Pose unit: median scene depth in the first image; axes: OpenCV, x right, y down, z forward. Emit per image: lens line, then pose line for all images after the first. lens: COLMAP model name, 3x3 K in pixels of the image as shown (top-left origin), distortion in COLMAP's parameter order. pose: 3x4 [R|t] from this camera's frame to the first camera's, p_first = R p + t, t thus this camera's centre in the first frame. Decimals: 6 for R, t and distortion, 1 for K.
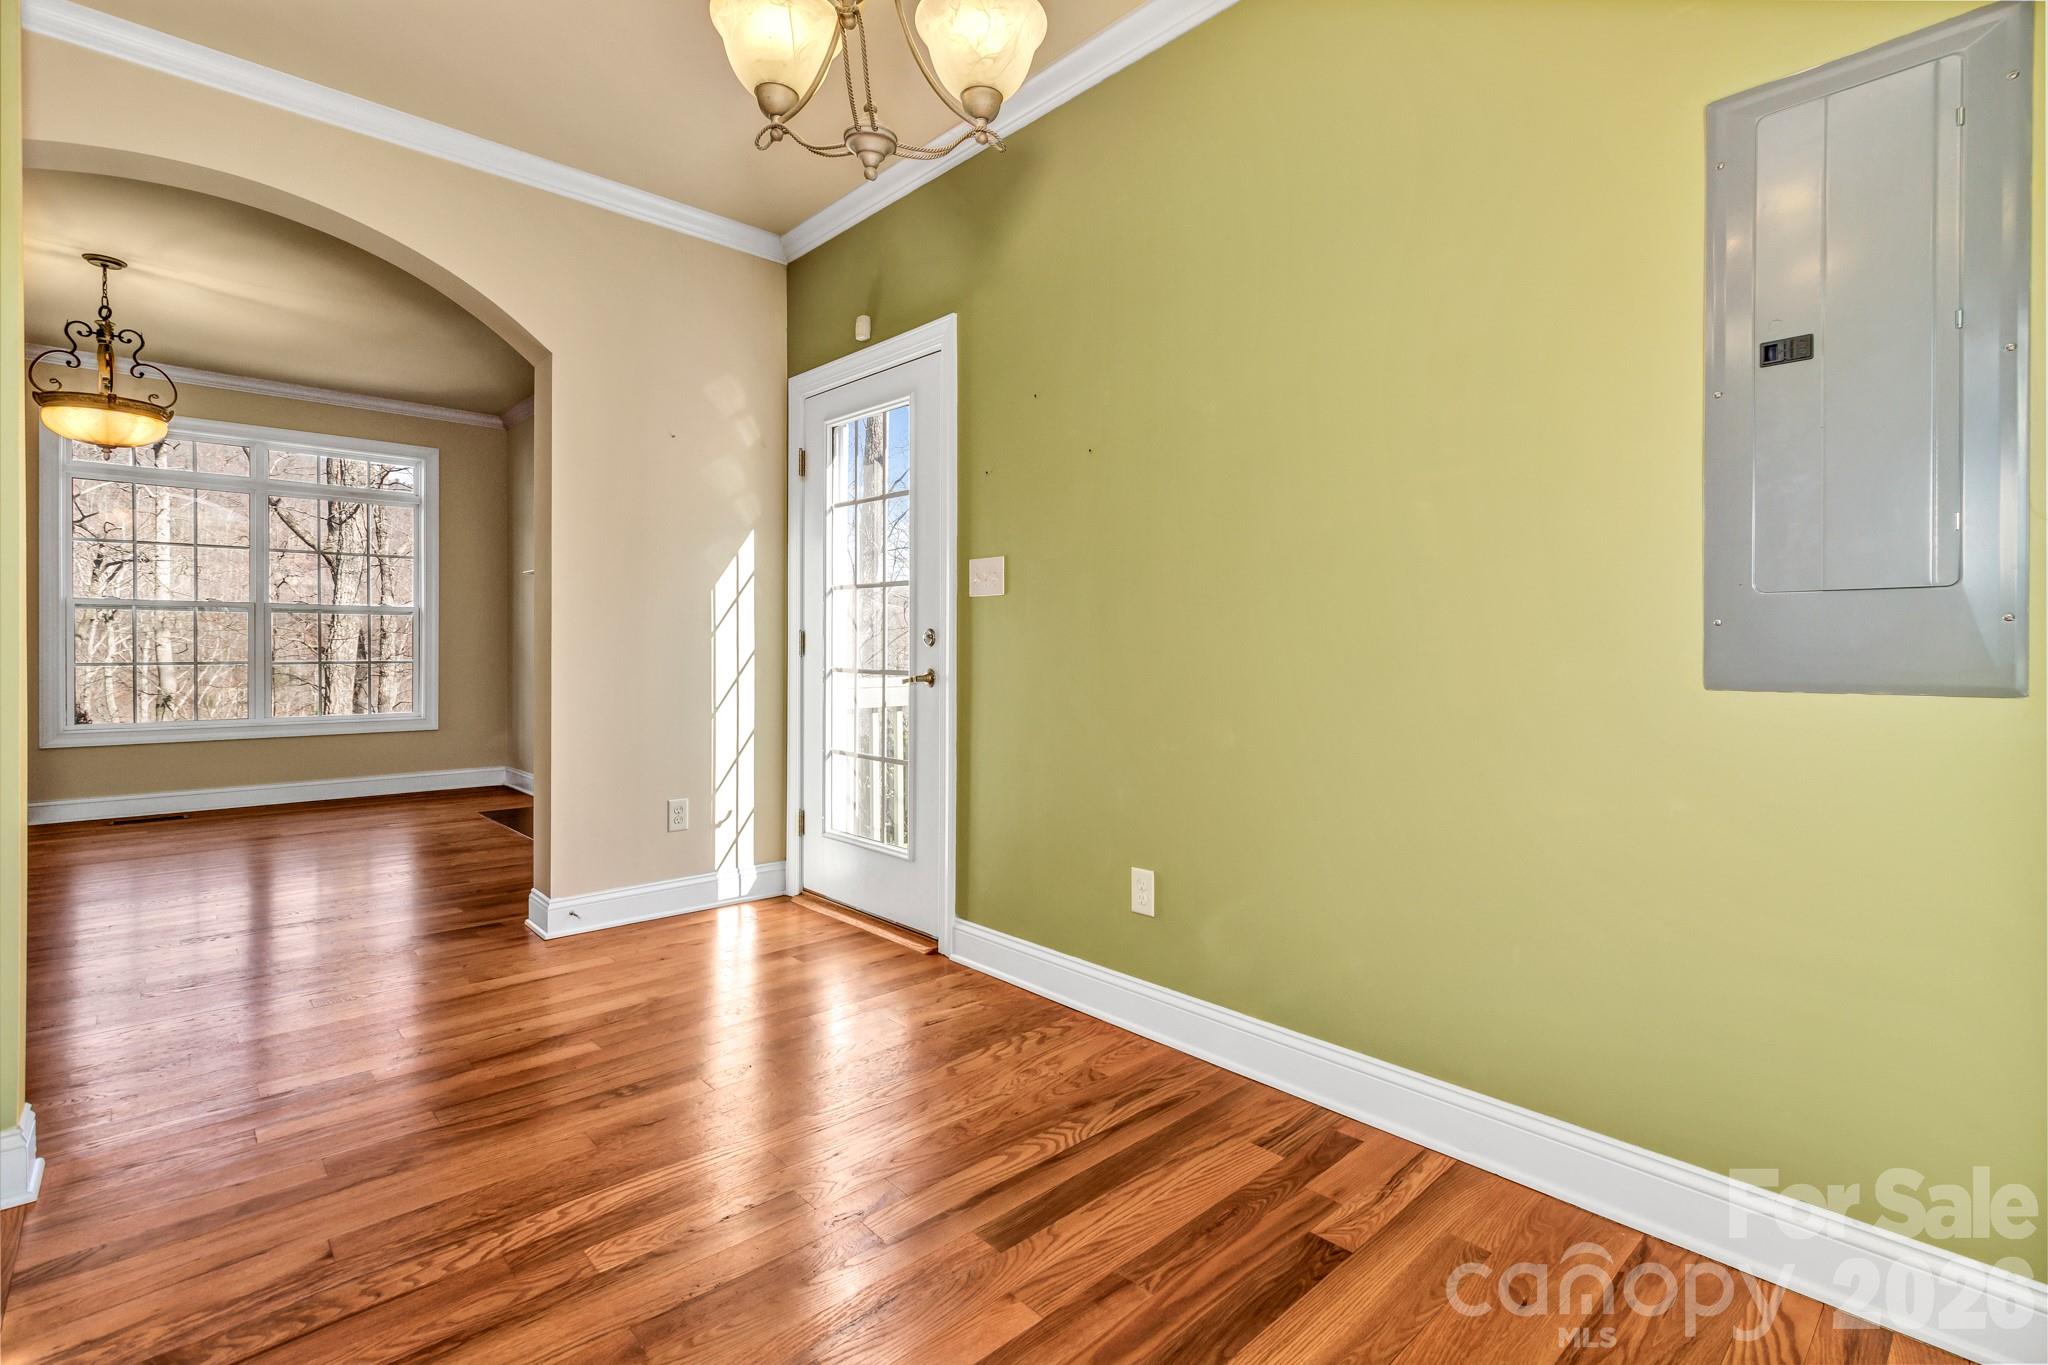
lens RADIAL K [[951.2, 0, 1020.1], [0, 951.2, 653.7], [0, 0, 1]] dist [0.001171, 0.000043]
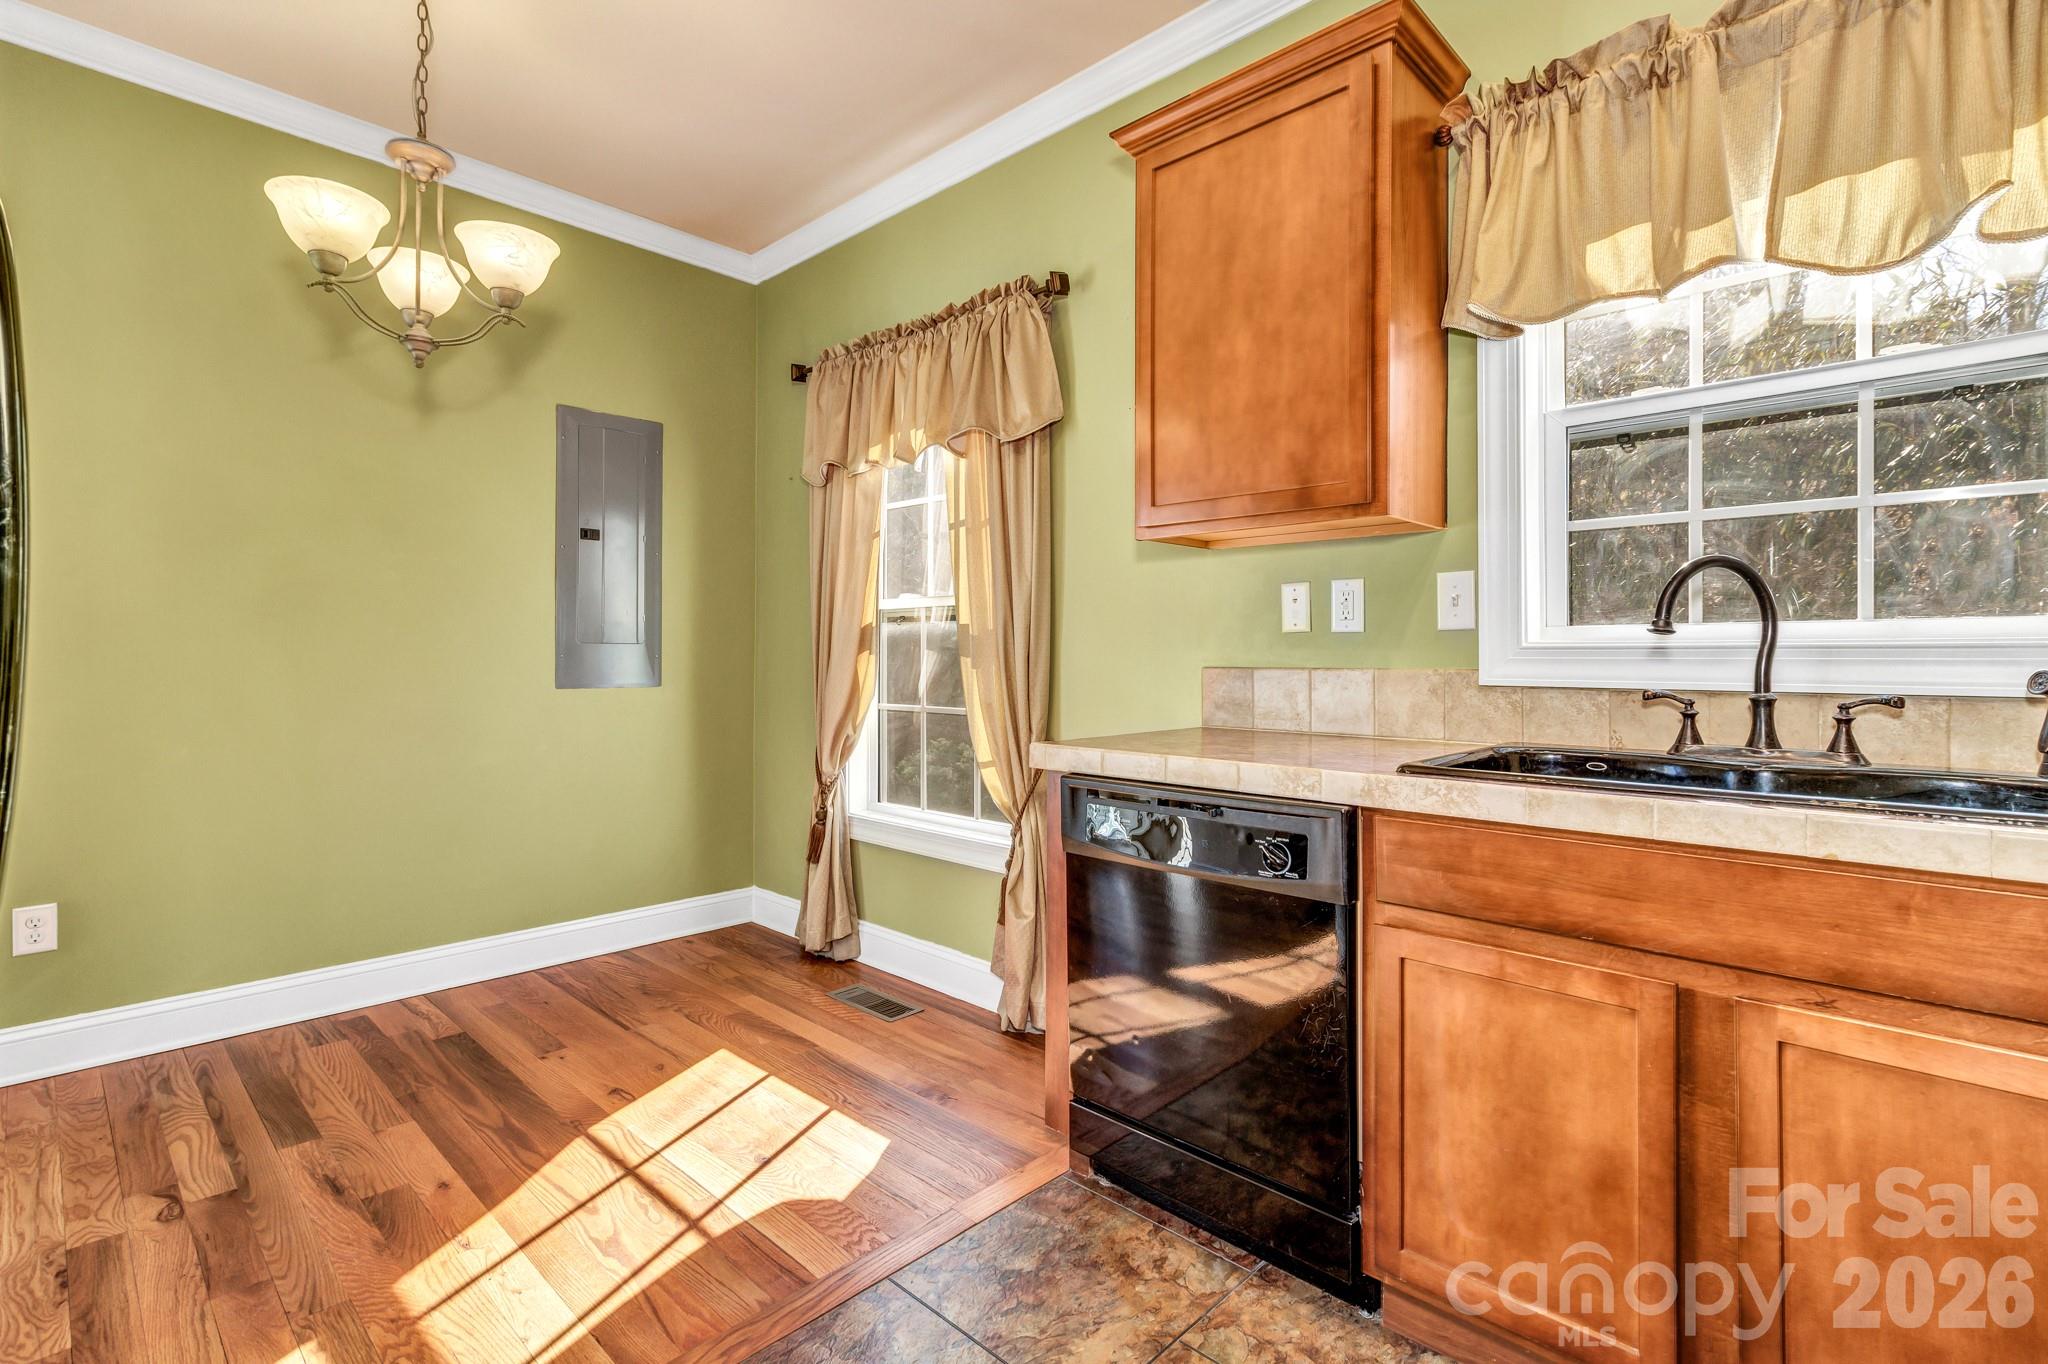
lens RADIAL K [[951.2, 0, 1029.8], [0, 951.2, 652.5], [0, 0, 1]] dist [0.001171, 0.000043]
pose [[-0.066080, 0.004750, 0.997803, -0.926470], [0.004569, 0.999980, -0.004458, -0.017657], [-0.997804, 0.004264, -0.066101, 0.075838]]
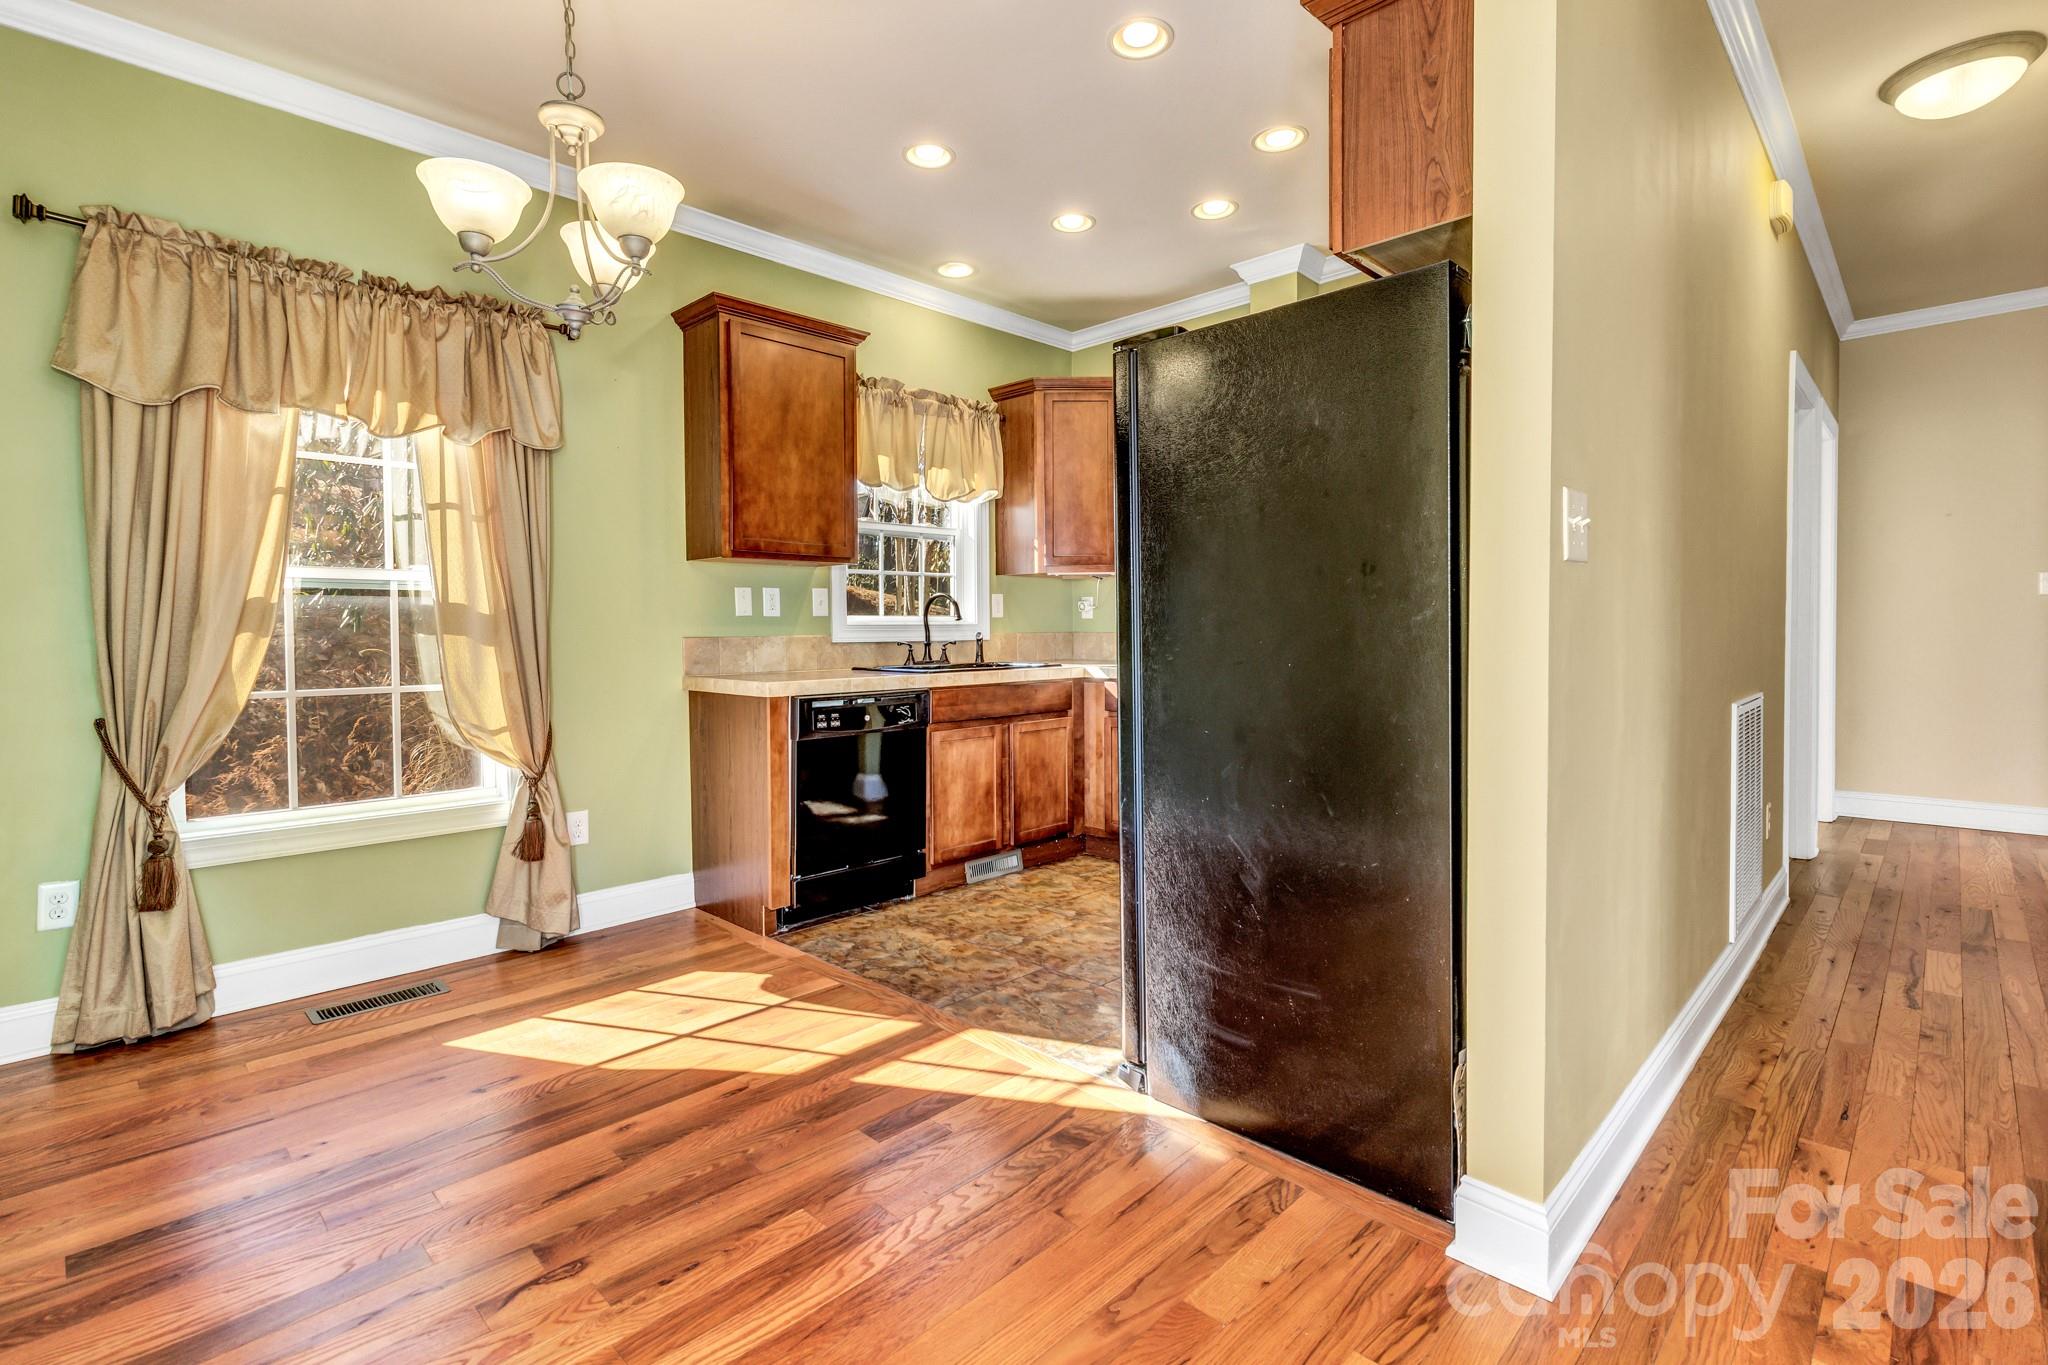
lens RADIAL K [[951.2, 0, 1025.6], [0, 951.2, 655.0], [0, 0, 1]] dist [0.001171, 0.000043]
pose [[-0.998708, 0.007873, -0.050205, -0.420483], [0.006060, 0.999327, 0.036166, -0.029373], [0.050456, 0.035815, -0.998084, 1.360209]]
